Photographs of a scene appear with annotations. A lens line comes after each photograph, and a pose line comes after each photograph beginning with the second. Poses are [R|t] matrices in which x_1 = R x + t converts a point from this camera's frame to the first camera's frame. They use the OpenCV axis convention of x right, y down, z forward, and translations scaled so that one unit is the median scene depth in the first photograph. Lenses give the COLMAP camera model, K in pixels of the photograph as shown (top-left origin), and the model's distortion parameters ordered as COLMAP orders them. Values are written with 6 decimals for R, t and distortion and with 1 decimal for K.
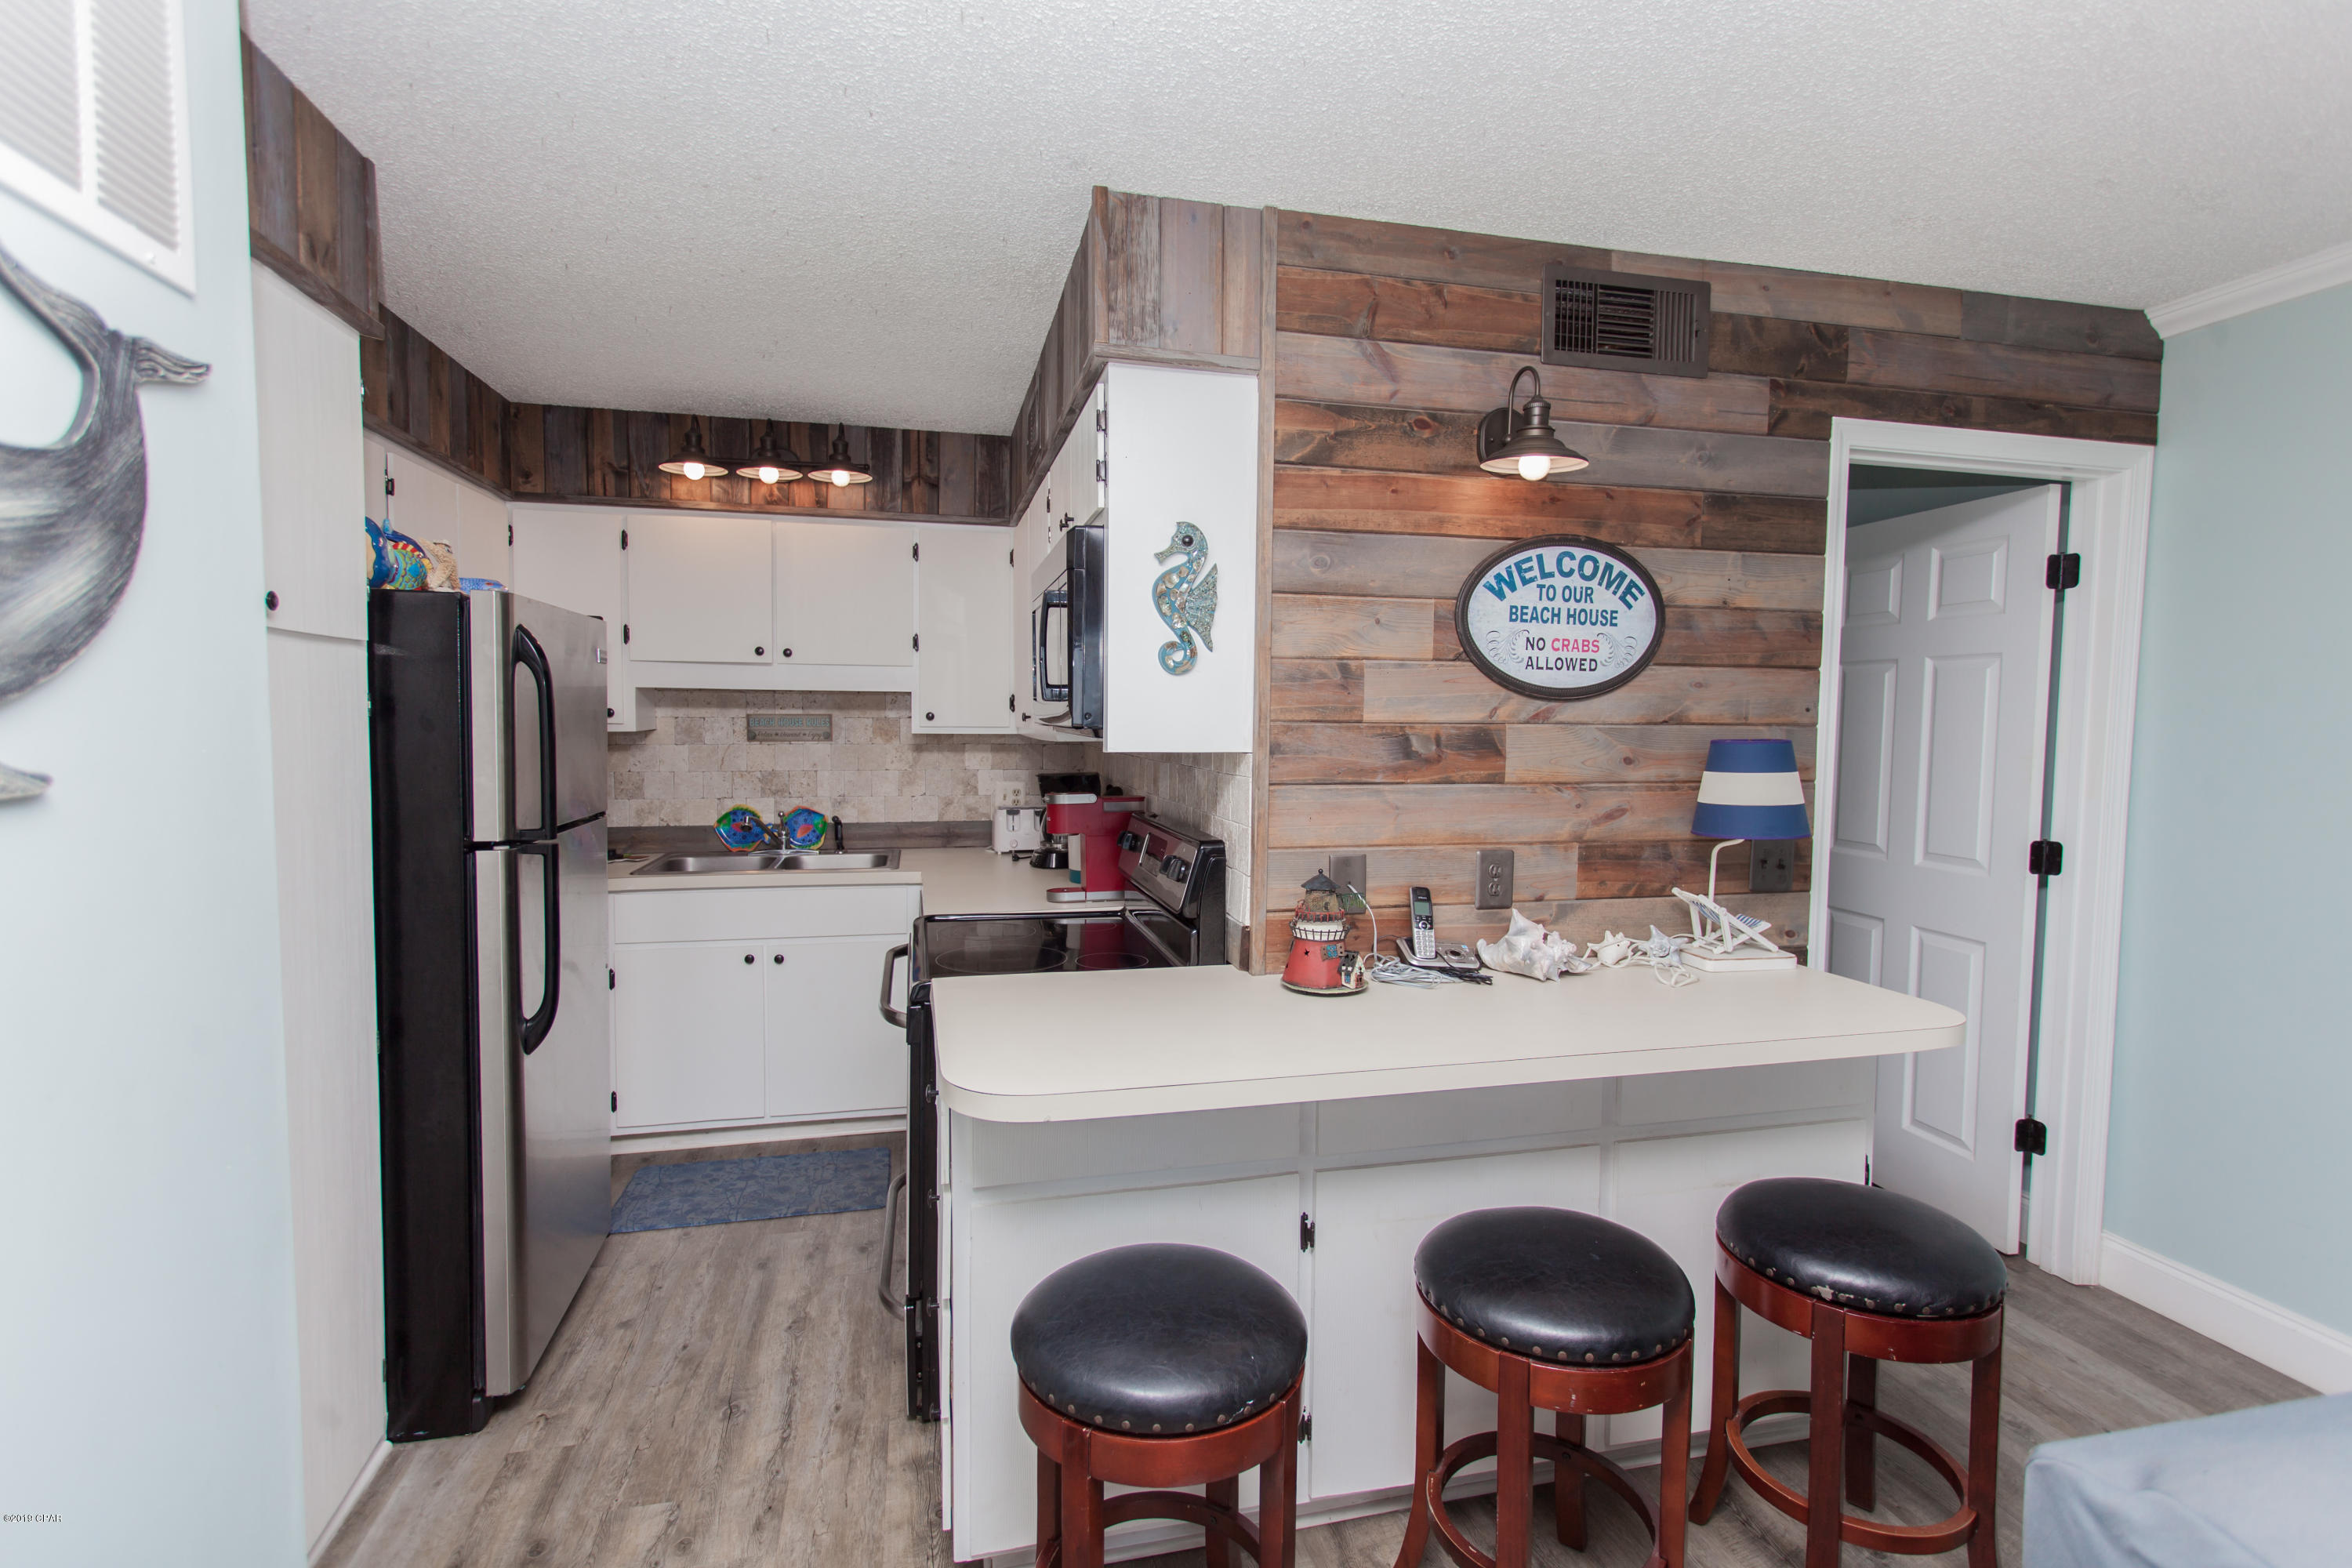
lens RADIAL K [[1092.3, 0, 1175.7], [0, 1092.3, 776.1], [0, 0, 1]] dist [0.002218, 0.000455]
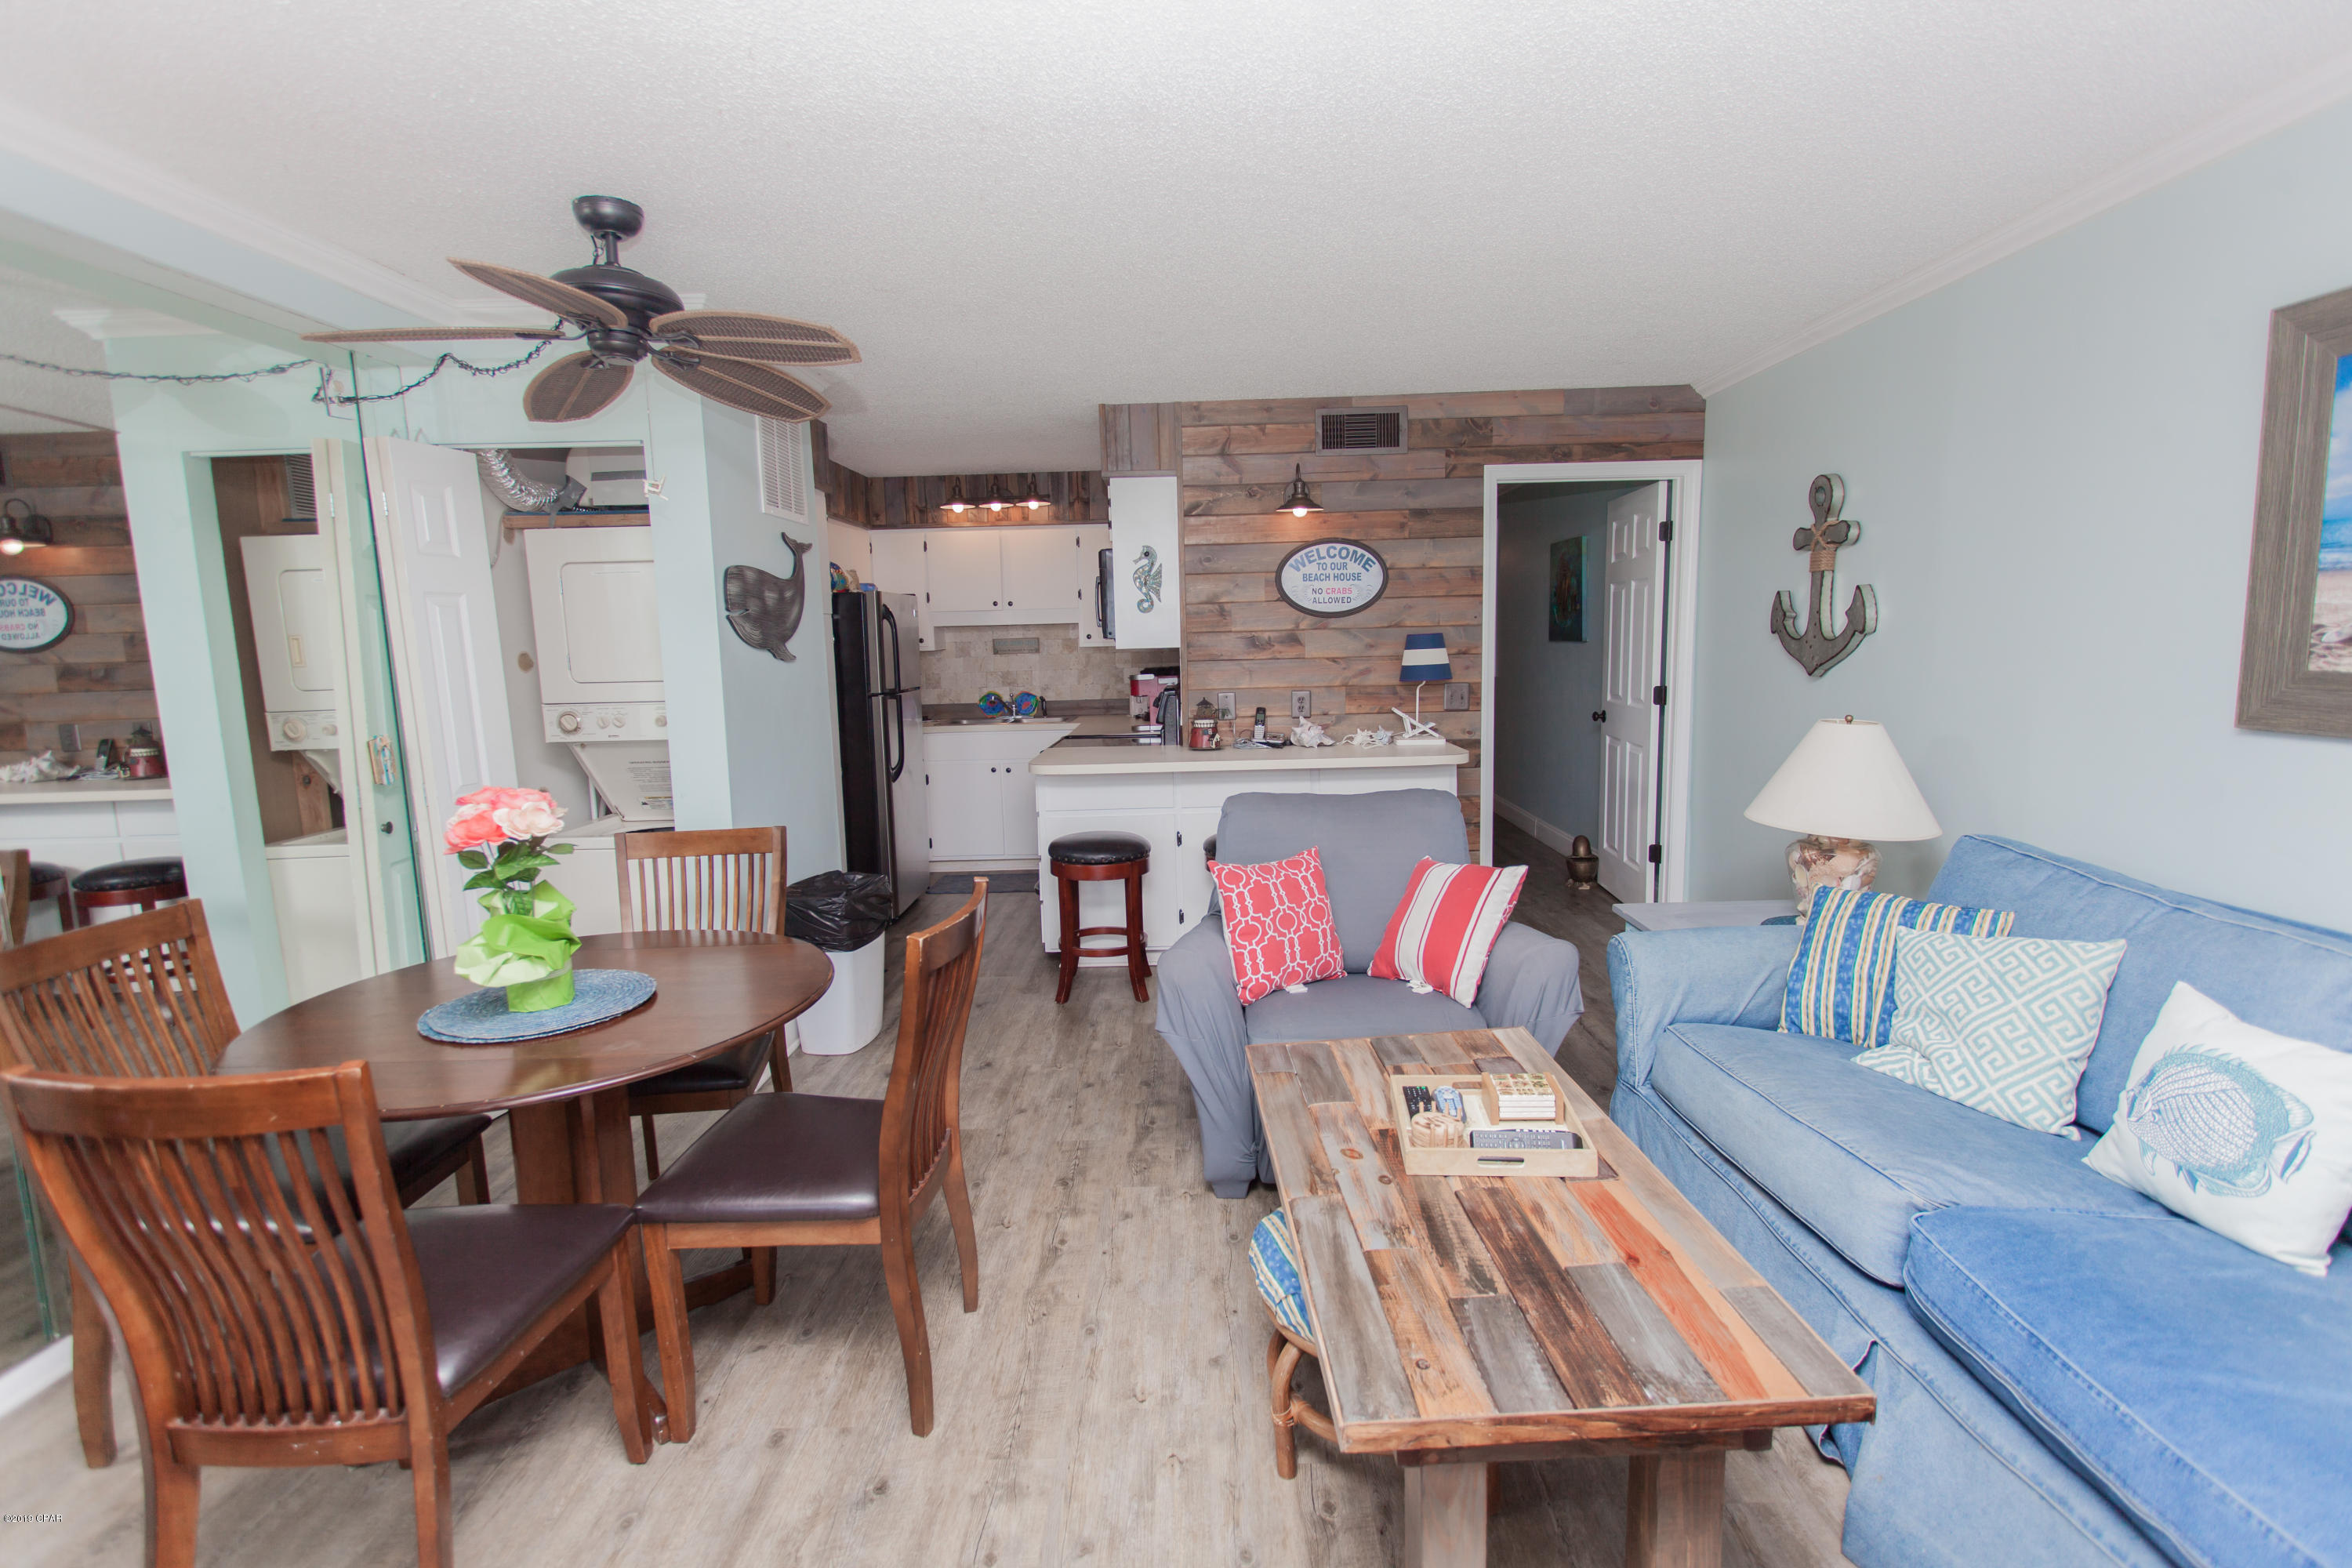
lens RADIAL K [[1092.3, 0, 1175.7], [0, 1092.3, 776.1], [0, 0, 1]] dist [0.002218, 0.000455]
pose [[0.966327, -0.000990, -0.257317, 0.577432], [0.019714, 0.997339, 0.070194, 0.076612], [0.256562, -0.072902, 0.963774, -1.065495]]
